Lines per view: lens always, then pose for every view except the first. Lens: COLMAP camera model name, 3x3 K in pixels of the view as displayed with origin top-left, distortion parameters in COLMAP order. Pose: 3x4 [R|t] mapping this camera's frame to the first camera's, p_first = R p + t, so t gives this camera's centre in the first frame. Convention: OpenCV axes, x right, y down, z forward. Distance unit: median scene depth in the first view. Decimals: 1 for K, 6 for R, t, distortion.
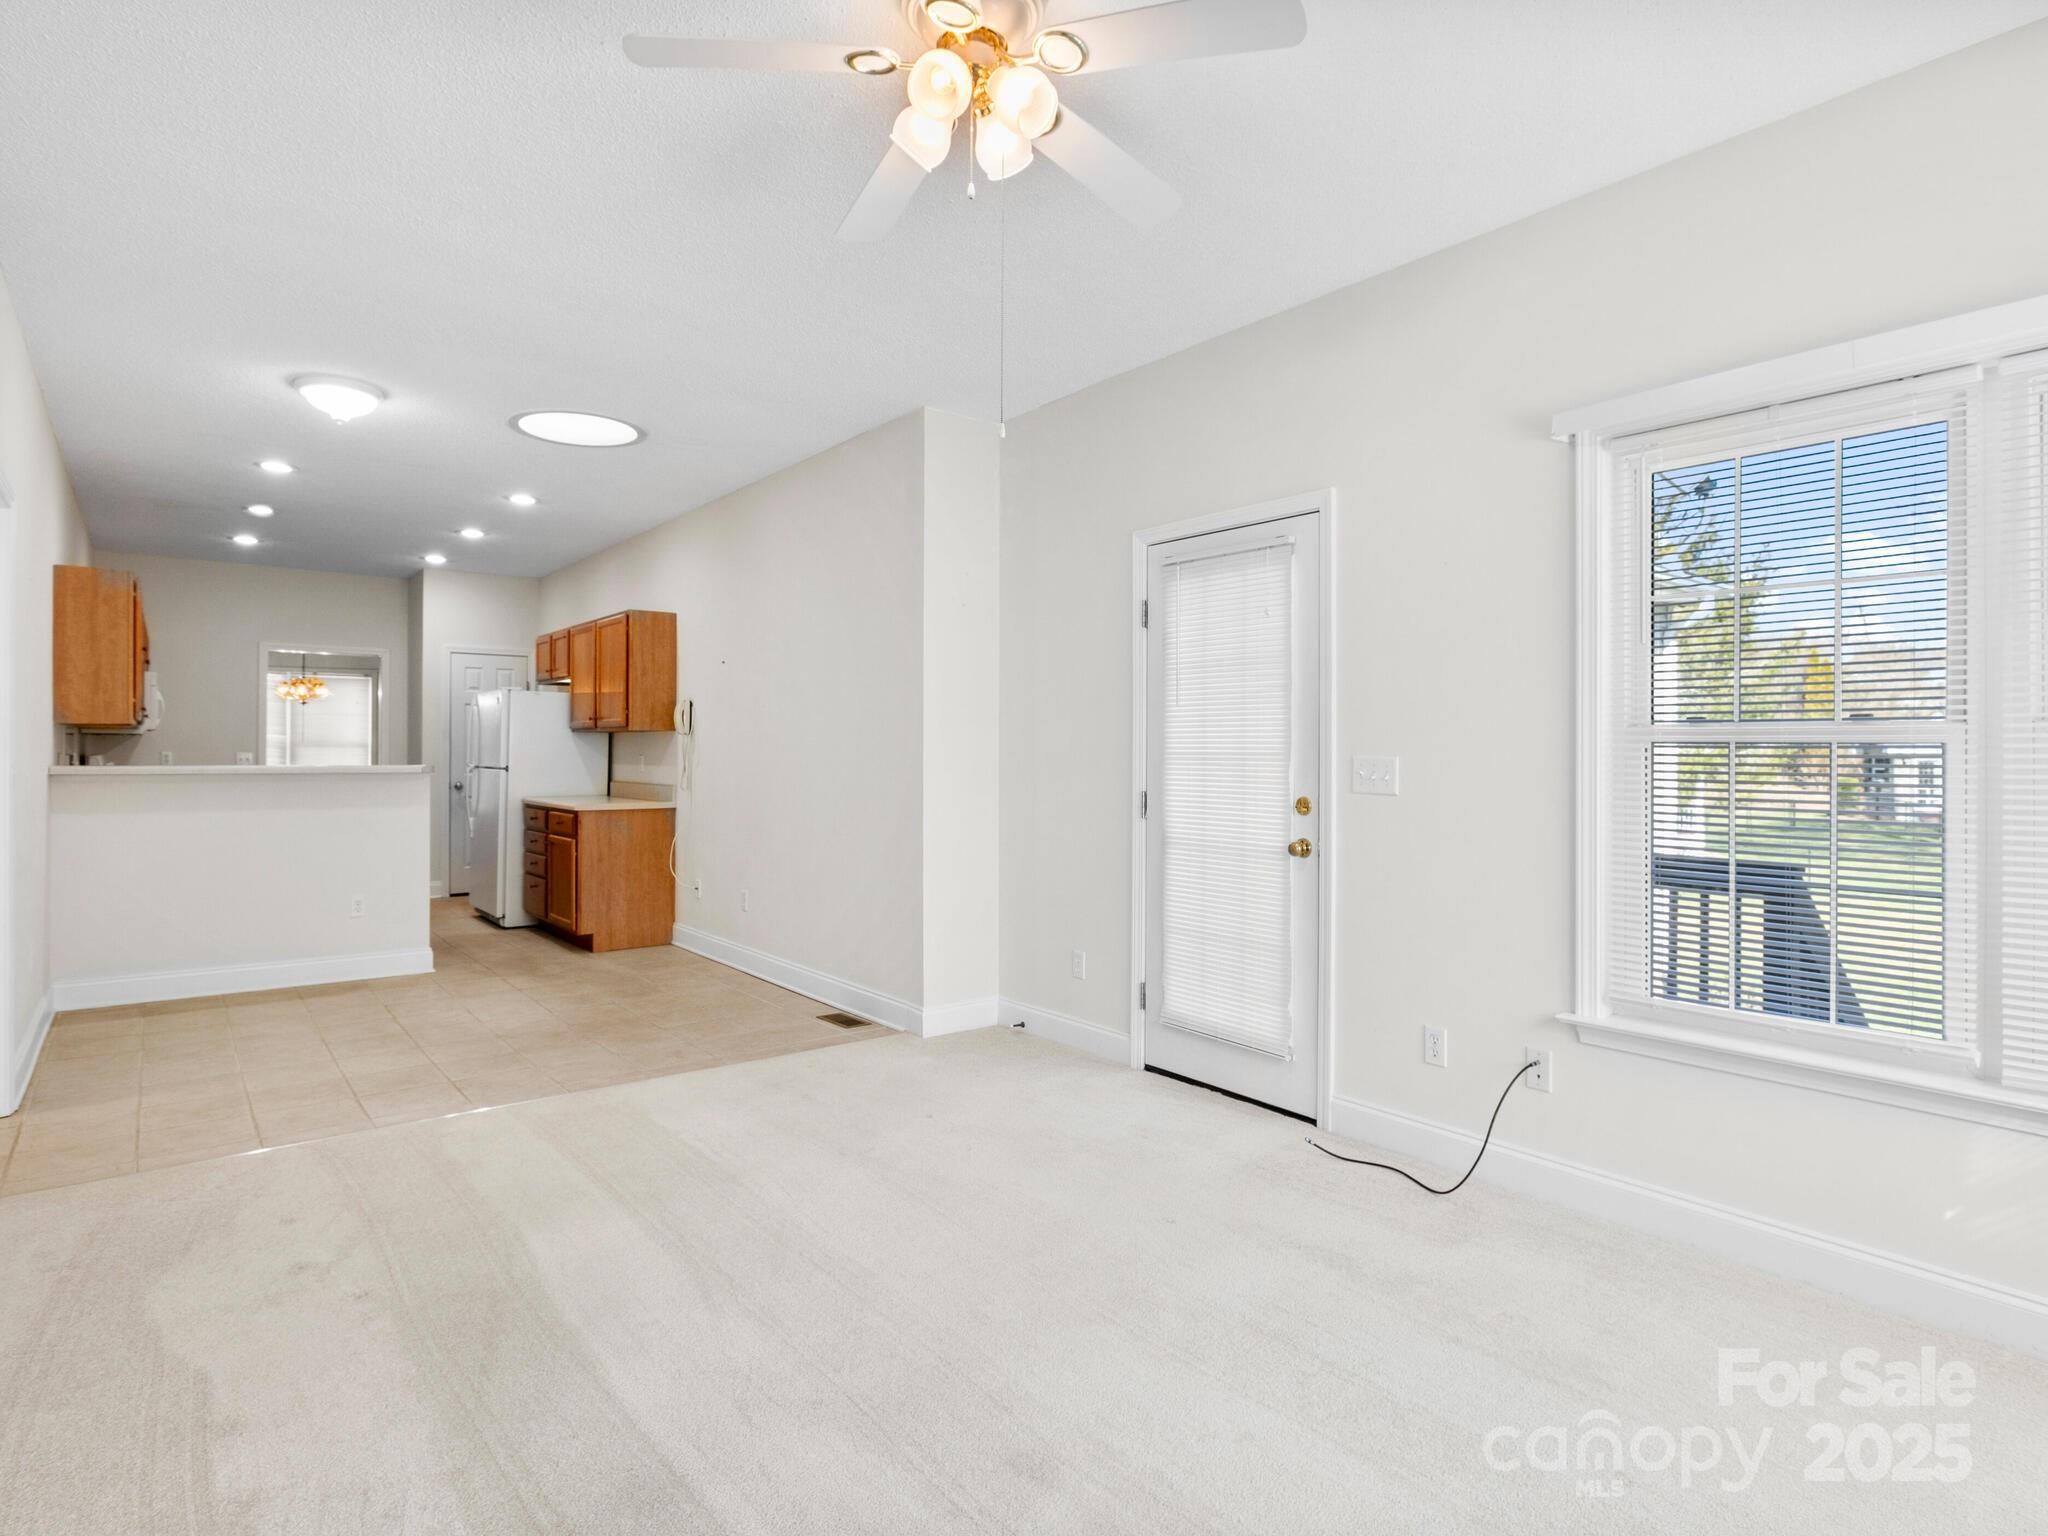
lens RADIAL K [[1121.6, 0, 1016.3], [0, 1121.6, 750.5], [0, 0, 1]] dist [-0.000050, -0.001182]
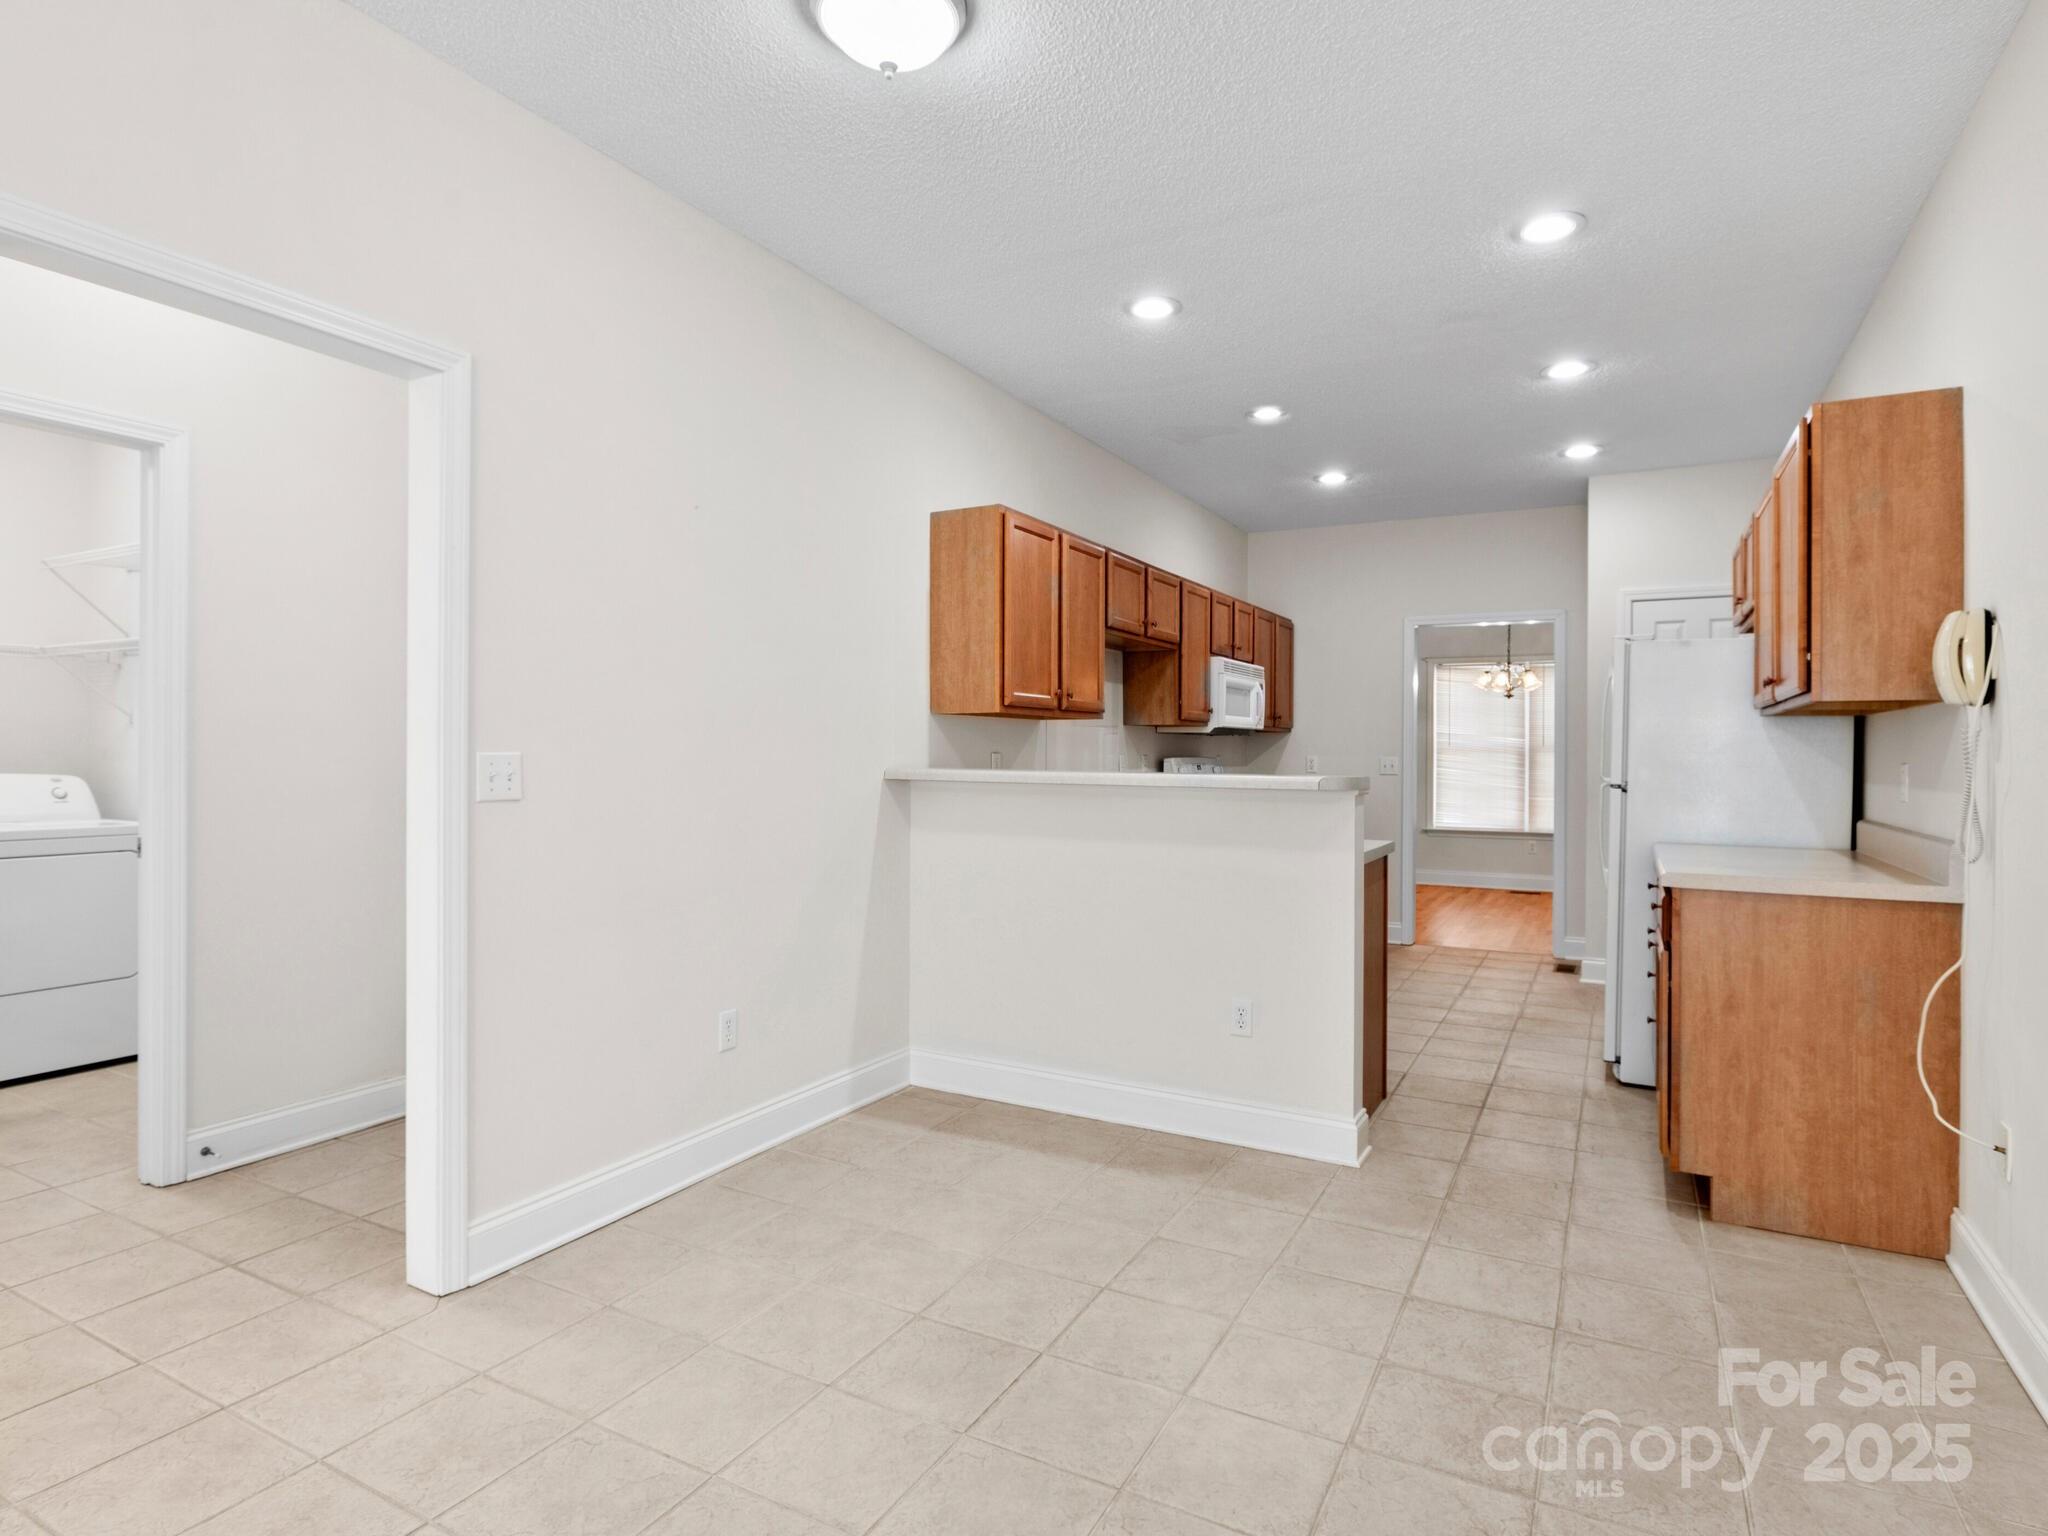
lens RADIAL K [[1121.6, 0, 1016.3], [0, 1121.6, 750.5], [0, 0, 1]] dist [-0.000050, -0.001182]
pose [[0.404379, -0.004320, -0.914581, -0.114289], [-0.007714, 0.999937, -0.008134, 0.006927], [0.914559, 0.010344, 0.404321, 0.726486]]
